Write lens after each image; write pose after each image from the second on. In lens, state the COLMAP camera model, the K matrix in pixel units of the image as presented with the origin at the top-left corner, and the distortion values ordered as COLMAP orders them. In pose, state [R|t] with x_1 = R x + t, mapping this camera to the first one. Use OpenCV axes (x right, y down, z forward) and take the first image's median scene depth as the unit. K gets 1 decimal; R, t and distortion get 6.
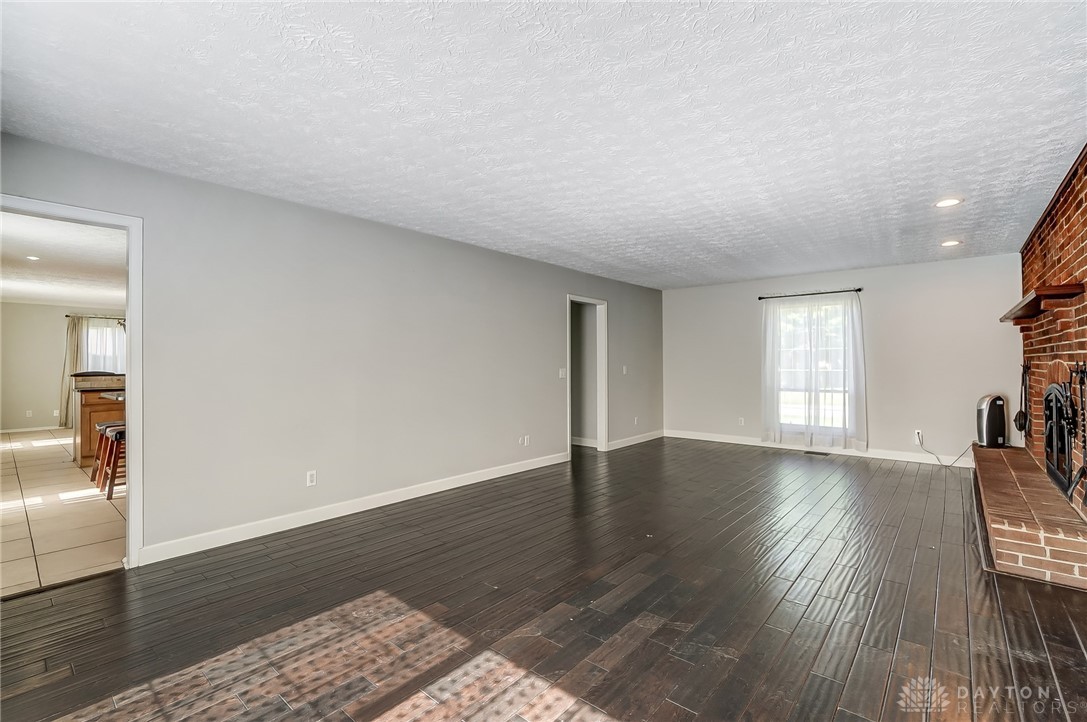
lens RADIAL K [[481.0, 0, 544.9], [0, 481.0, 354.0], [0, 0, 1]] dist [-0.016867, 0.002537]
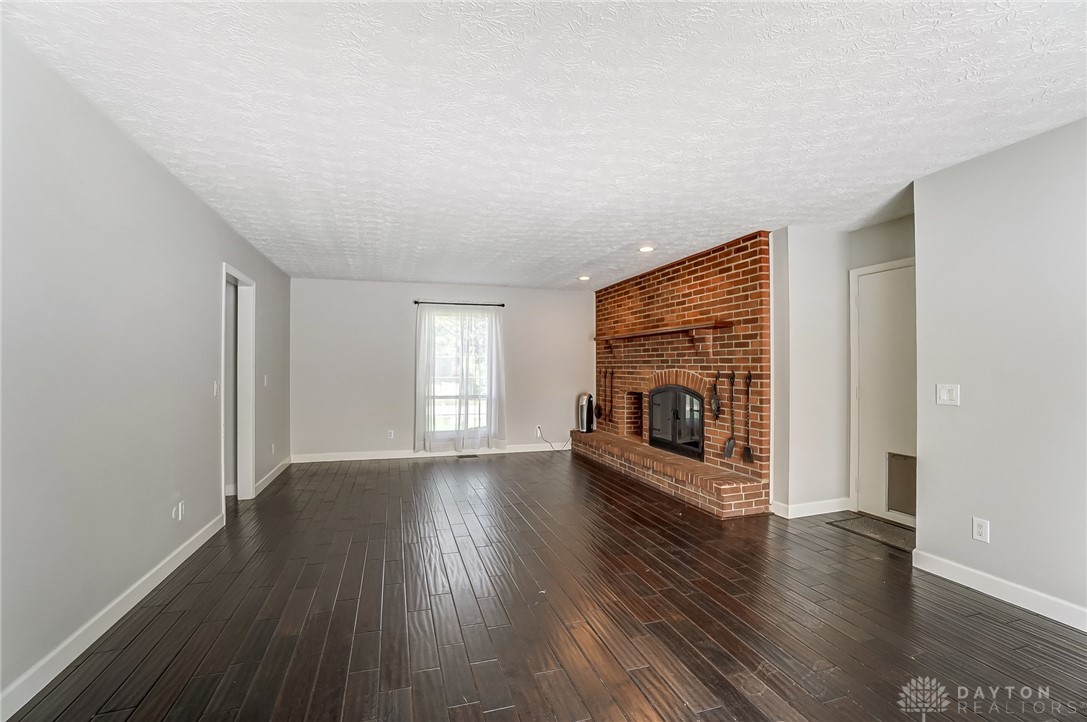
lens RADIAL K [[481.0, 0, 544.1], [0, 481.0, 359.1], [0, 0, 1]] dist [-0.016867, 0.002537]
pose [[0.529618, 0.017031, 0.848065, -0.335858], [-0.015842, 0.999823, -0.010185, 0.002945], [-0.848088, -0.008041, 0.529794, 0.424240]]
